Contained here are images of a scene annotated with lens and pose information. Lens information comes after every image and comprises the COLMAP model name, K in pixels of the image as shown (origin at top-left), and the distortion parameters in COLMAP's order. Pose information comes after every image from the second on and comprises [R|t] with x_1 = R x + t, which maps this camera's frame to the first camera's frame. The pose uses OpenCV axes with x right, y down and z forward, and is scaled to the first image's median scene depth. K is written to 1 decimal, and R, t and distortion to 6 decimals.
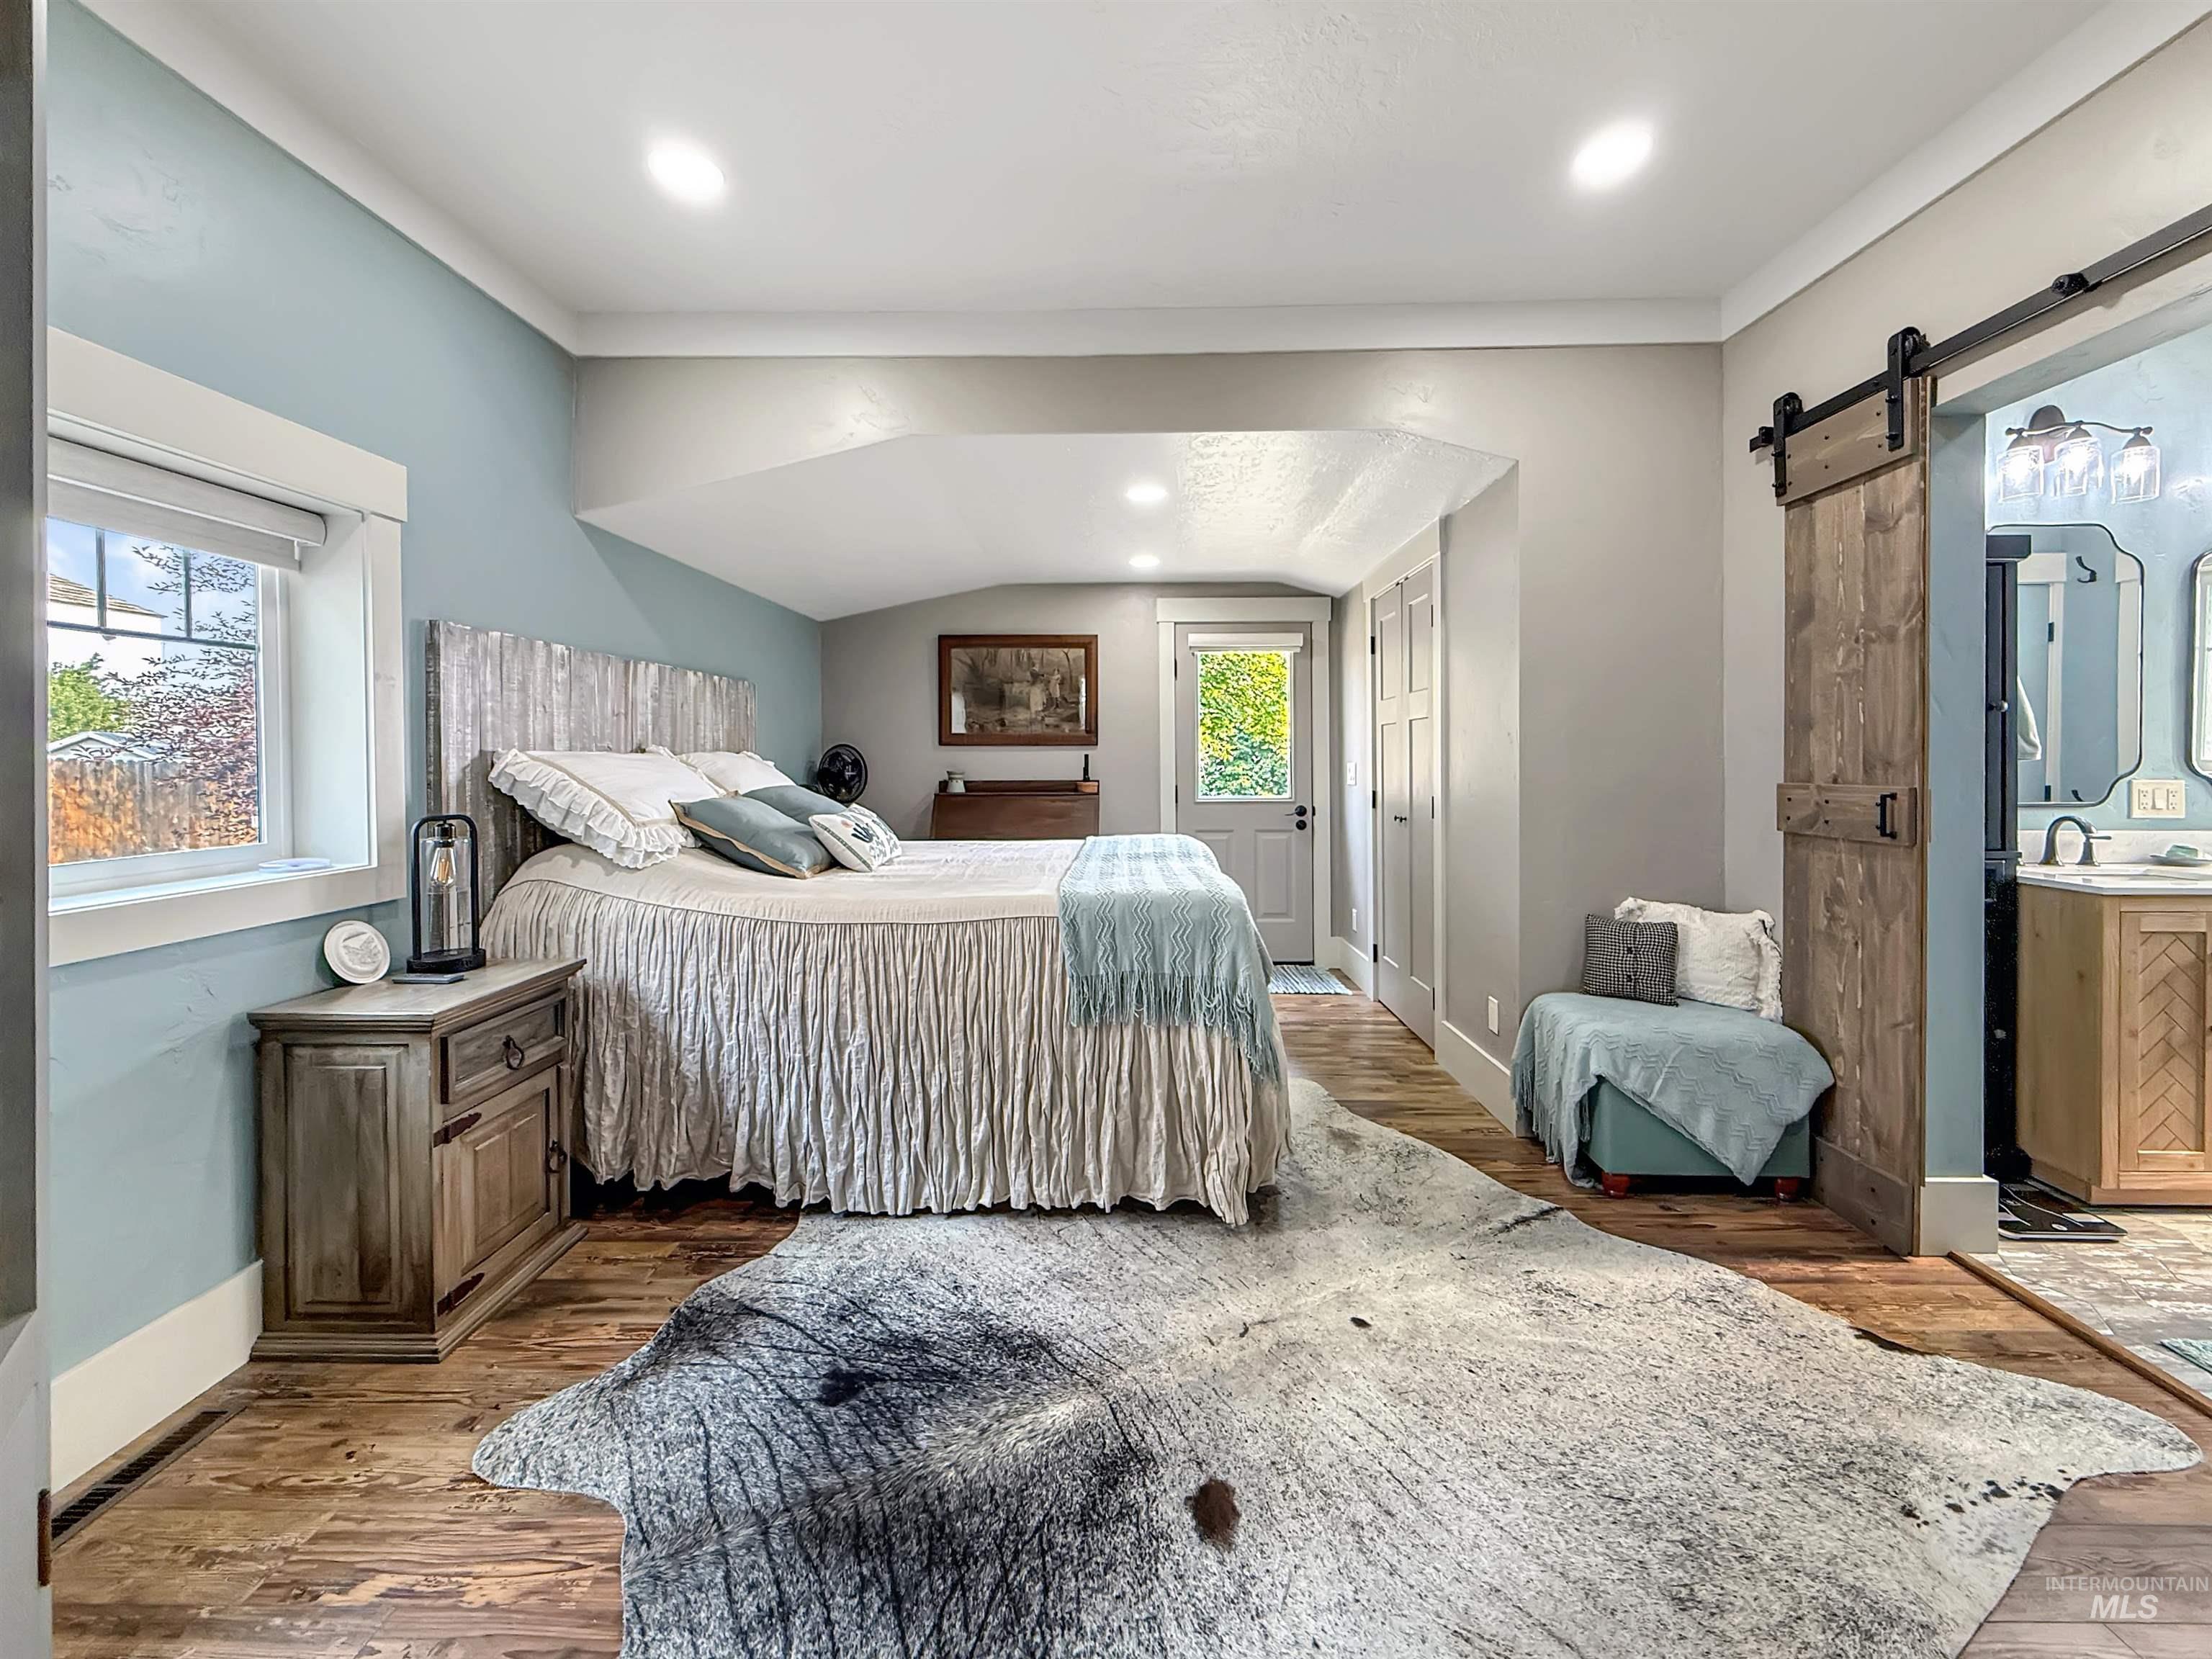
lens RADIAL K [[910.4, 0, 1107.4], [0, 910.4, 765.4], [0, 0, 1]] dist [-0.001715, -0.000212]
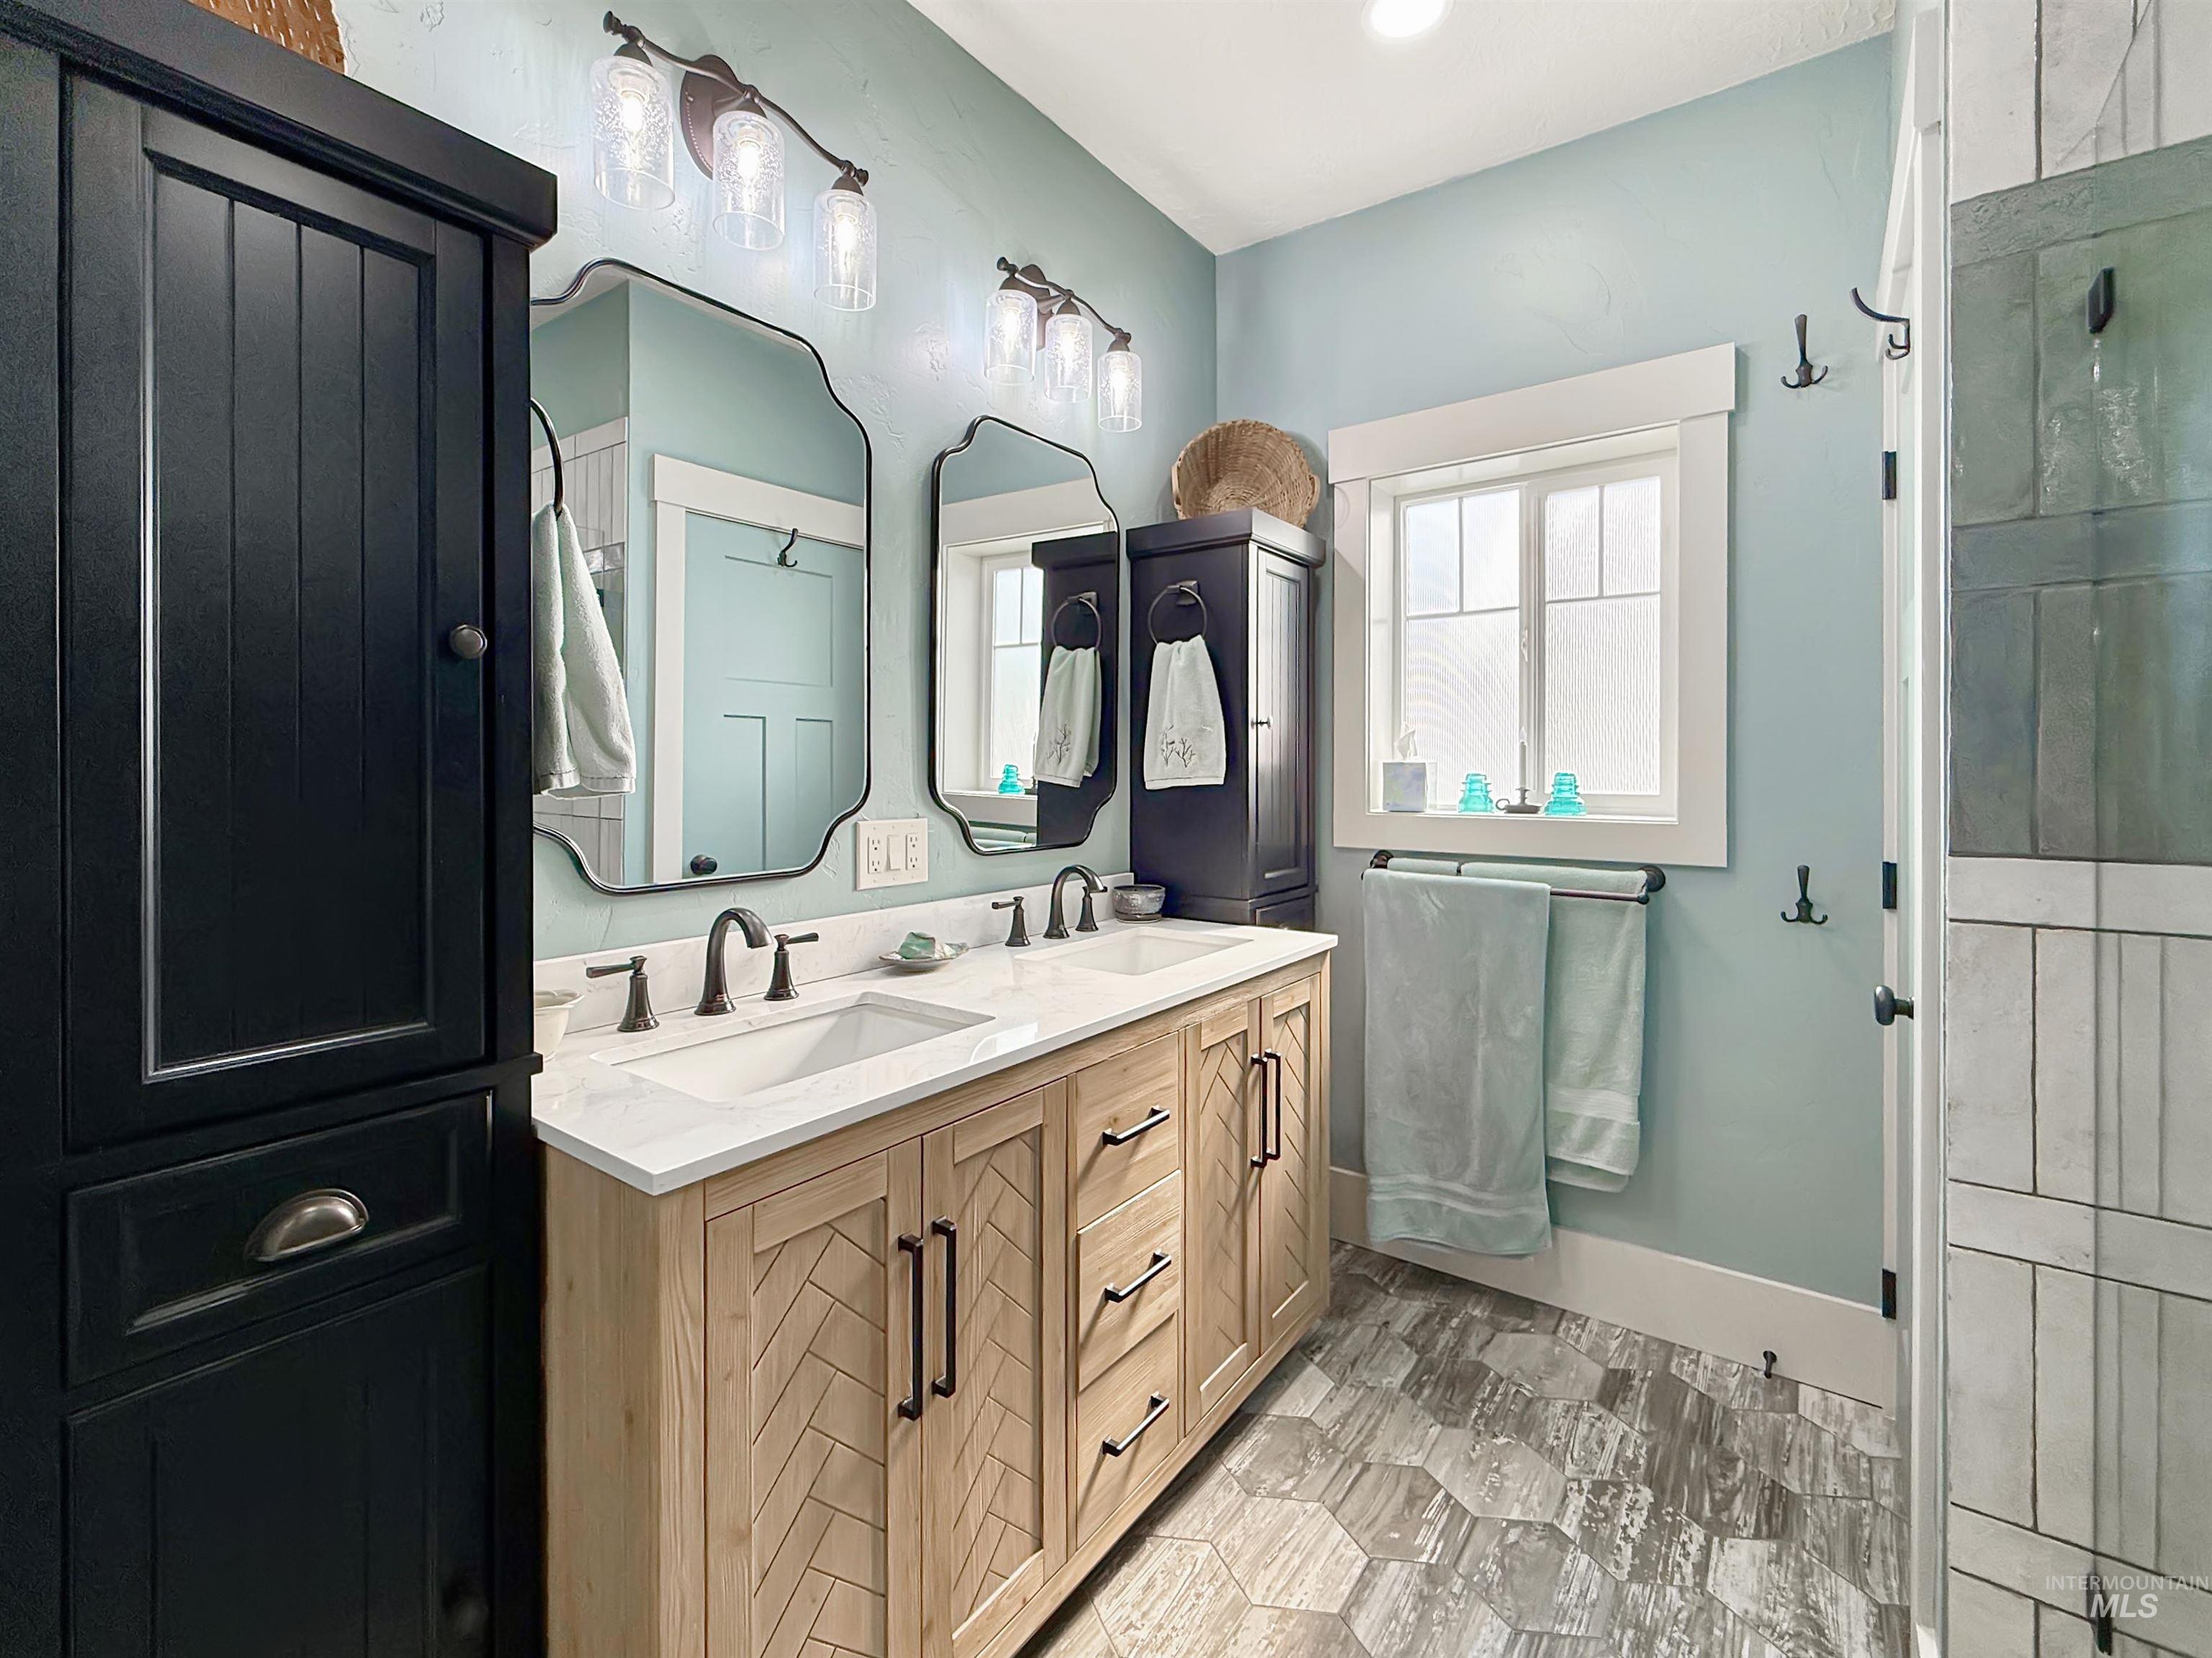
lens RADIAL K [[910.3, 0, 1107.4], [0, 910.3, 764.9], [0, 0, 1]] dist [-0.001715, -0.000212]
pose [[0.576700, 0.007653, 0.816920, 0.812368], [0.002318, 0.999937, -0.011004, -0.014030], [-0.816953, 0.008240, 0.576645, 0.588679]]
